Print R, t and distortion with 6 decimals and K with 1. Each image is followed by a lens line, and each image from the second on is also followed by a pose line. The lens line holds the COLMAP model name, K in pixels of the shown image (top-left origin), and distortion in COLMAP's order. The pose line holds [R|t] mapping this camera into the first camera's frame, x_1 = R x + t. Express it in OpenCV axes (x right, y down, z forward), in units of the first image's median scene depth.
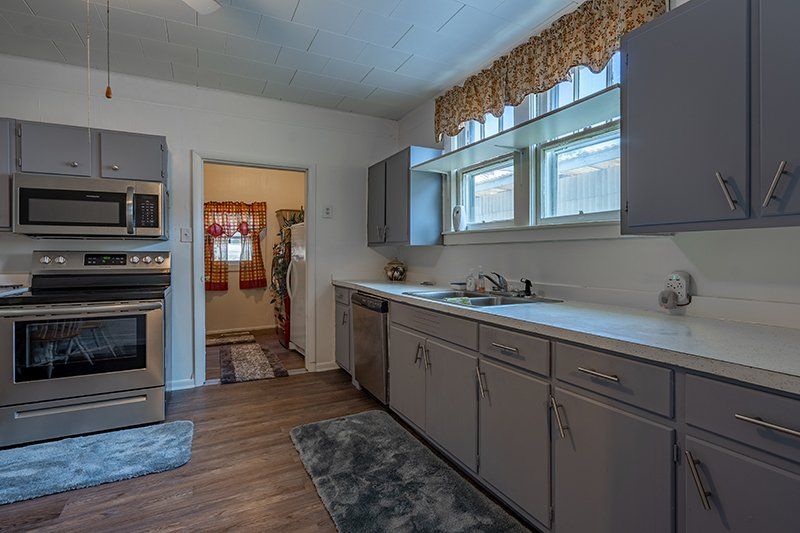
lens RADIAL K [[445.3, 0, 395.3], [0, 445.3, 258.0], [0, 0, 1]] dist [0.001237, 0.000788]
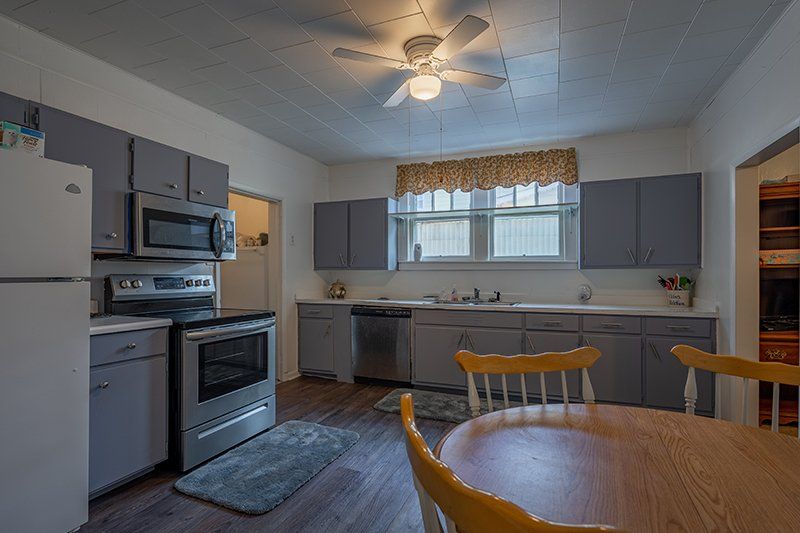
lens RADIAL K [[453.7, 0, 400.2], [0, 453.7, 277.2], [0, 0, 1]] dist [0.000642, 0.000153]
pose [[0.749419, -0.002240, 0.662092, -0.993788], [0.003744, 0.999993, -0.000855, -0.007098], [-0.662085, 0.003119, 0.749422, -0.074959]]
